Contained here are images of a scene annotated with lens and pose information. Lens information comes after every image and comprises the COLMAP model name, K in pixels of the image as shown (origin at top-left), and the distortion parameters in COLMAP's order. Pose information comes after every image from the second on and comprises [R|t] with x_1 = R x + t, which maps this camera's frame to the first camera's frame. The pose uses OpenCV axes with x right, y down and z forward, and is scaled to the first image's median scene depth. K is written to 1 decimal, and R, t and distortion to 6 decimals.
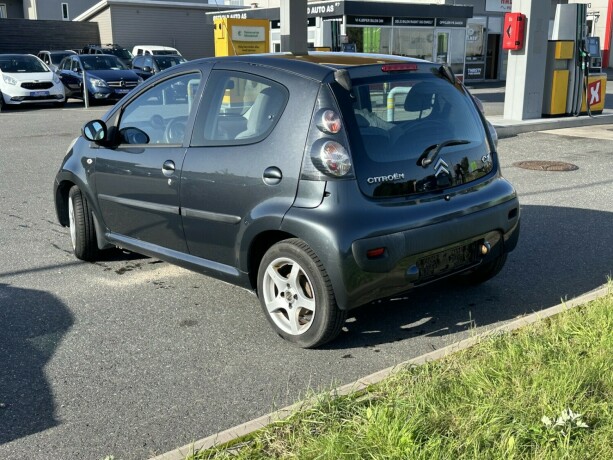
lens RADIAL K [[704.8, 0, 306.7], [0, 704.8, 230.0], [0, 0, 1]] dist [0.015430, 0.000000]
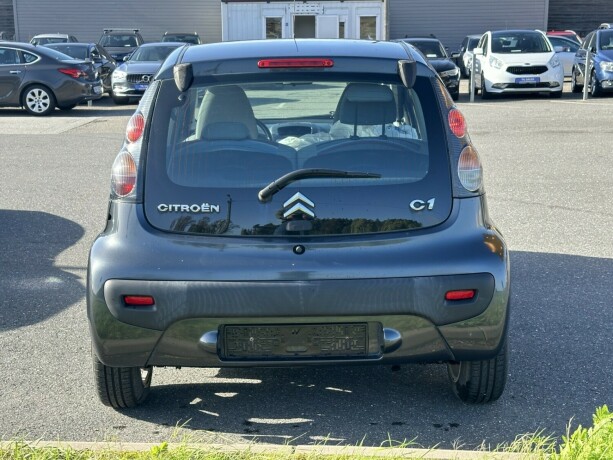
lens RADIAL K [[914.3, 0, 306.7], [0, 914.3, 230.1], [0, 0, 1]] dist [0.253615, 0.000000]
pose [[0.761068, 0.140797, -0.633208, 0.121698], [-0.161104, 0.986602, 0.025741, -0.013987], [0.628348, 0.082422, 0.773554, 0.047068]]
